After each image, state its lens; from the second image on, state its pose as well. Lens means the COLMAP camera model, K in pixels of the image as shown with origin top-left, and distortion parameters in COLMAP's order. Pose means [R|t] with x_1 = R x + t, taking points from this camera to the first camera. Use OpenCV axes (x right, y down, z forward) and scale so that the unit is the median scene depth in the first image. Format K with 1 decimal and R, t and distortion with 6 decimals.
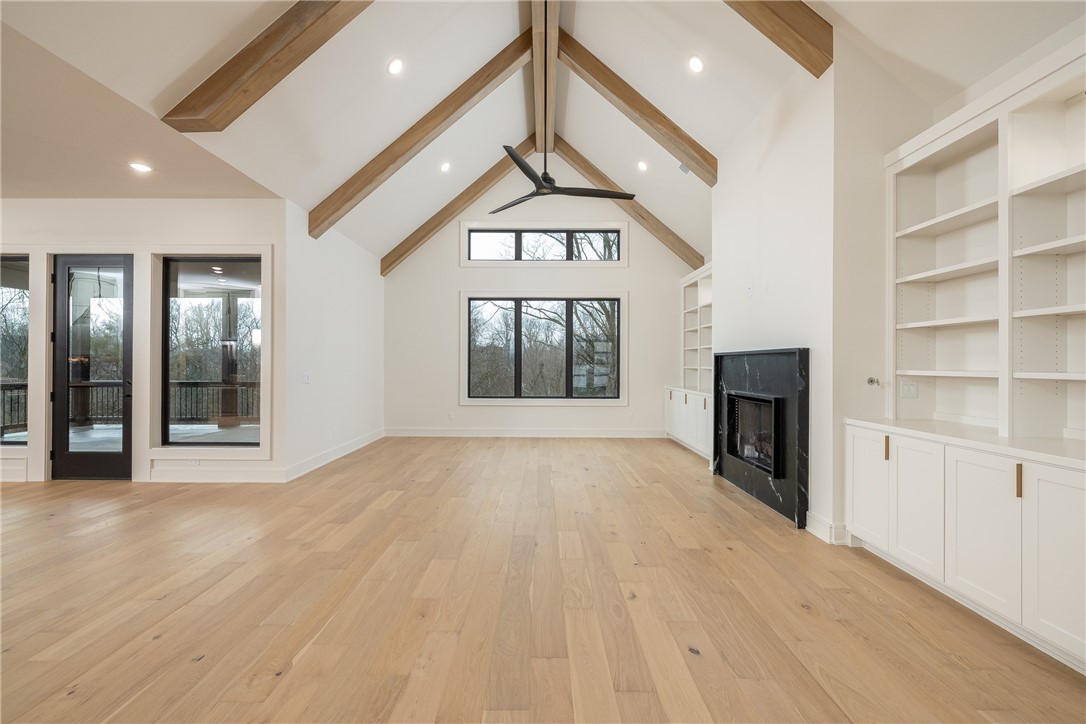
lens RADIAL K [[446.7, 0, 539.5], [0, 446.7, 360.6], [0, 0, 1]] dist [0.004024, -0.002366]
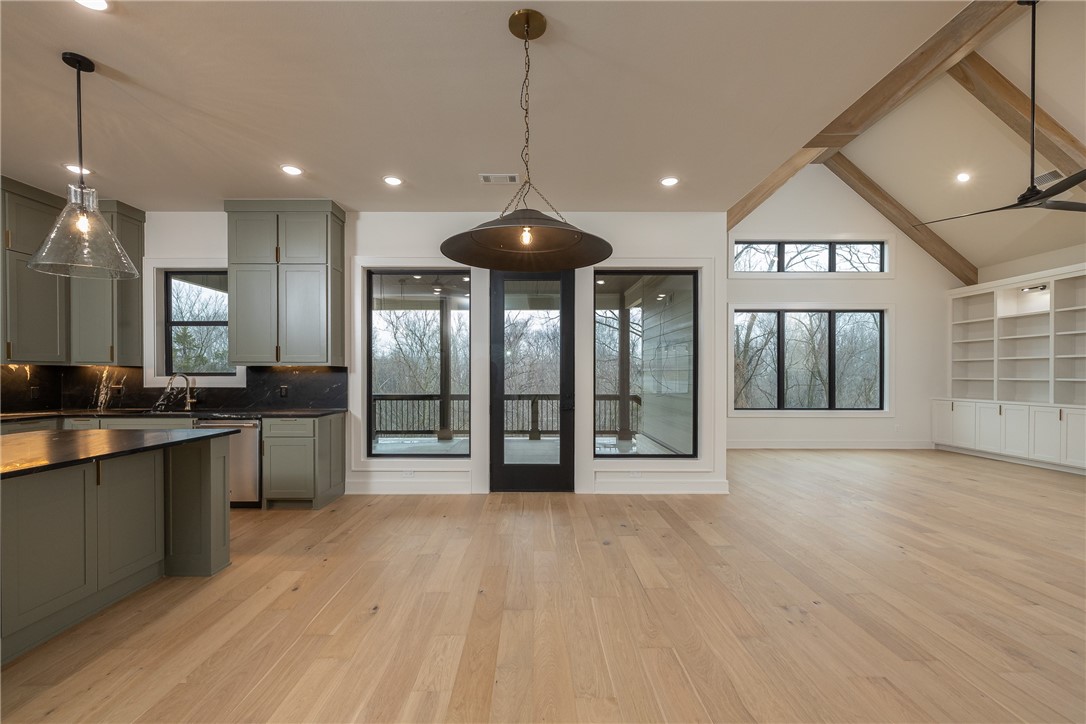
lens RADIAL K [[446.7, 0, 508.8], [0, 446.7, 376.8], [0, 0, 1]] dist [0.004024, -0.002366]
pose [[0.999970, -0.004046, 0.006669, -0.782779], [0.003970, 0.999929, 0.011272, -0.003694], [-0.006714, -0.011246, 0.999914, -0.005730]]
